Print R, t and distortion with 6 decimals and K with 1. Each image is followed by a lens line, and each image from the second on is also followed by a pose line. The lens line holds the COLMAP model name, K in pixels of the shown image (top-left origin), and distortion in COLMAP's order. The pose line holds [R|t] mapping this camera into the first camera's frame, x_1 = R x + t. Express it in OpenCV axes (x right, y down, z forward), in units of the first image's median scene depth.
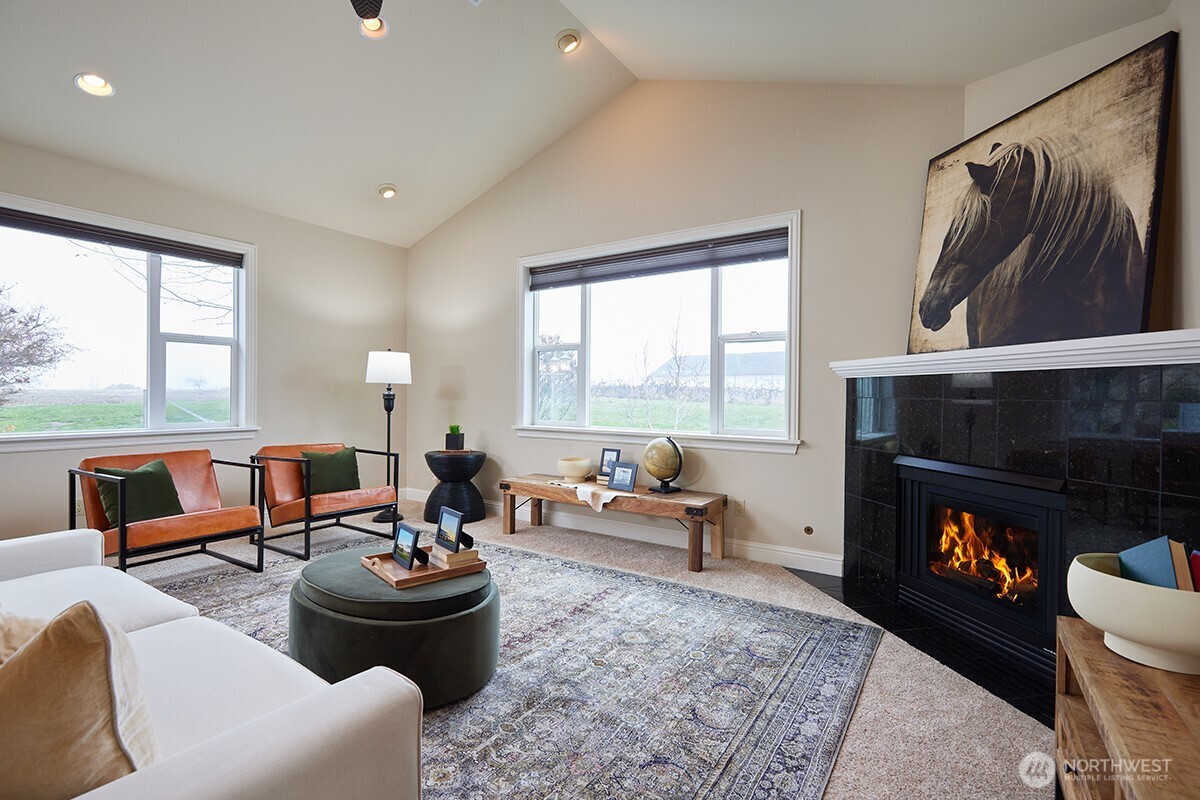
lens RADIAL K [[540.3, 0, 600.0], [0, 540.3, 400.0], [0, 0, 1]] dist [-0.000425, 0.000115]
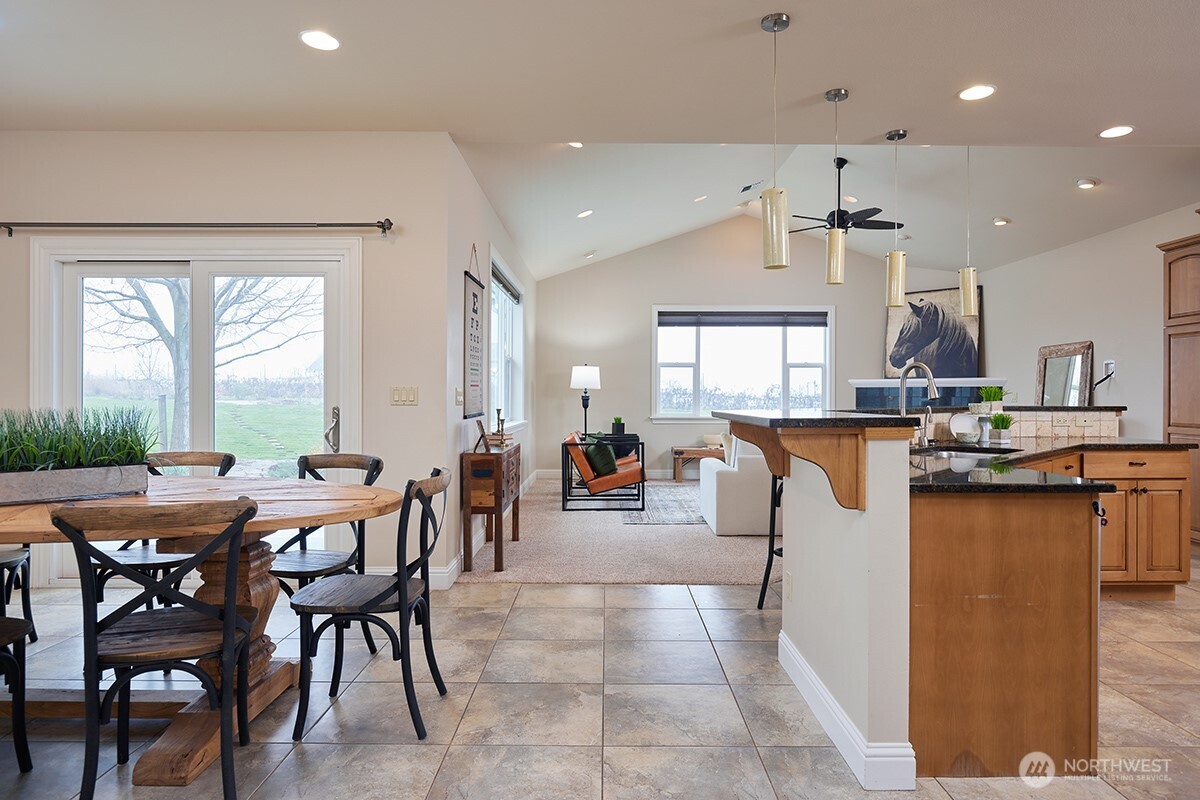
lens RADIAL K [[700.6, 0, 600.0], [0, 700.6, 400.0], [0, 0, 1]] dist [0.000341, 0.000073]
pose [[0.838665, -0.008052, 0.544588, -2.148124], [0.009467, 0.999955, 0.000206, -0.000083], [-0.544565, 0.004982, 0.838704, -0.882061]]
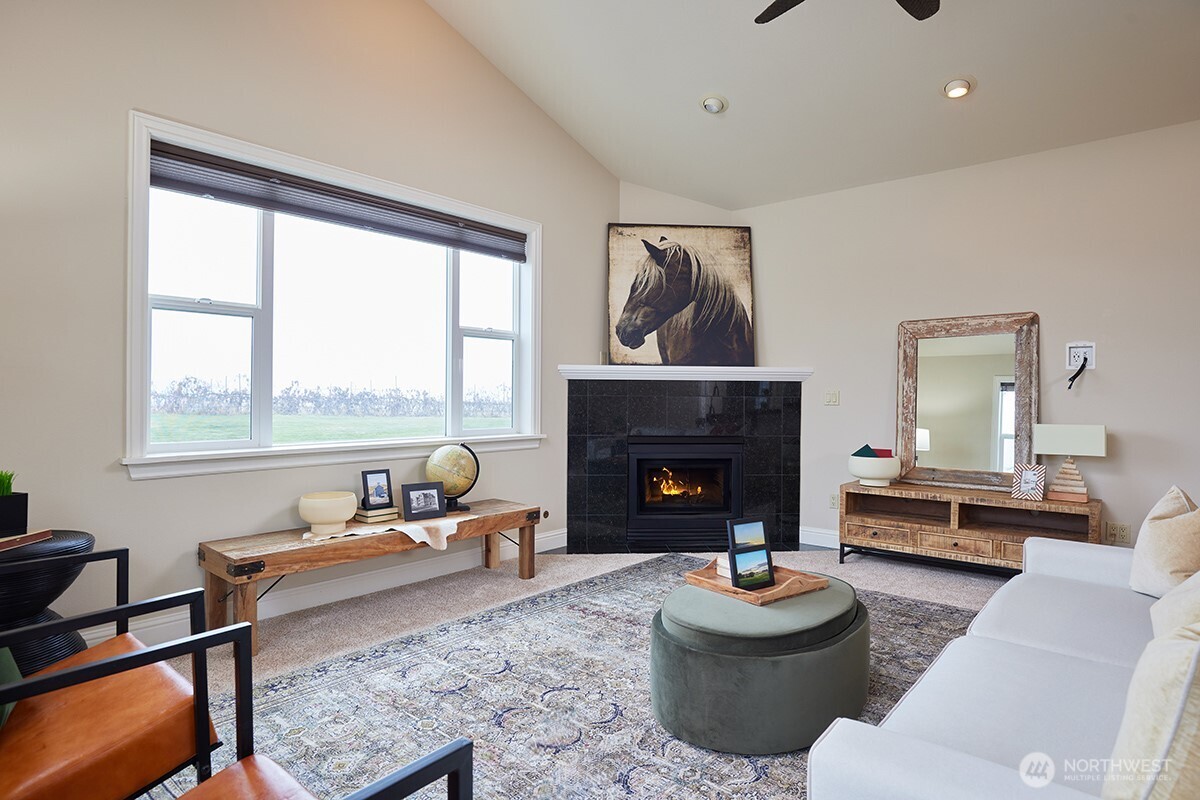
lens RADIAL K [[653.9, 0, 600.0], [0, 653.9, 400.0], [0, 0, 1]] dist [-0.014659, 0.000008]
pose [[0.131815, -0.014066, 0.991175, -1.080570], [0.005549, 0.999894, 0.013452, -0.015123], [-0.991259, 0.003727, 0.131879, 0.824040]]
